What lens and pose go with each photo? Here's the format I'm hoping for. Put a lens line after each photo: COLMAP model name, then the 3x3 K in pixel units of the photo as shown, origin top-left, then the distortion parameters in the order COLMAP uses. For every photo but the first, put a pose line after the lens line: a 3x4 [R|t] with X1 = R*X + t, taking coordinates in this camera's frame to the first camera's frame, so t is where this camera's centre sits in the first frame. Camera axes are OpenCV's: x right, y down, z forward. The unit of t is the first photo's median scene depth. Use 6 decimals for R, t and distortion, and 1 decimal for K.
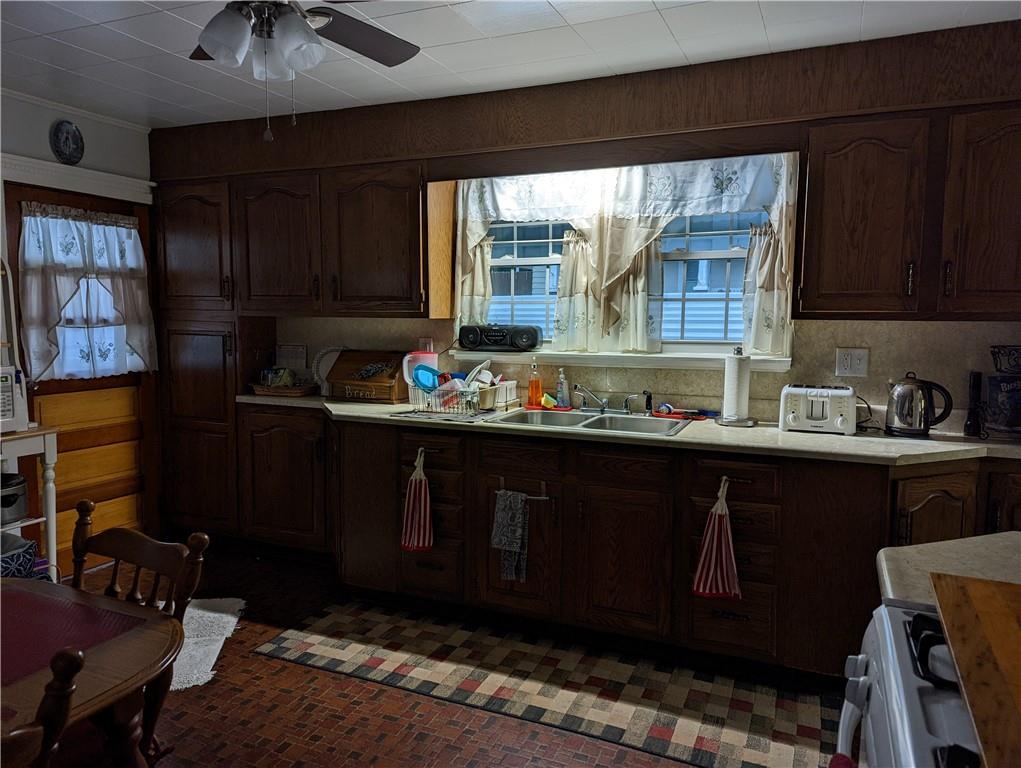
lens RADIAL K [[726.8, 0, 510.5], [0, 726.8, 384.0], [0, 0, 1]] dist [0.072969, -0.063677]
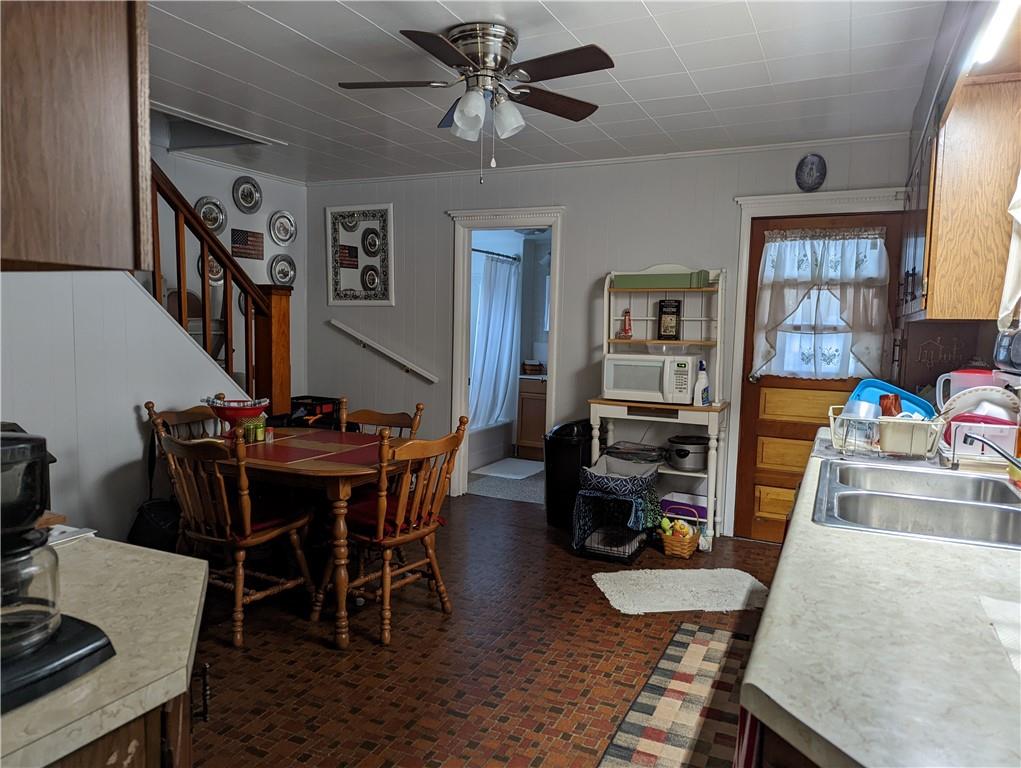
lens RADIAL K [[726.8, 0, 510.5], [0, 726.8, 384.0], [0, 0, 1]] dist [0.072969, -0.063677]
pose [[-0.035390, 0.074894, -0.996563, 0.594584], [-0.124195, 0.989128, 0.078746, -0.032685], [0.991627, 0.126555, -0.025704, 0.612401]]
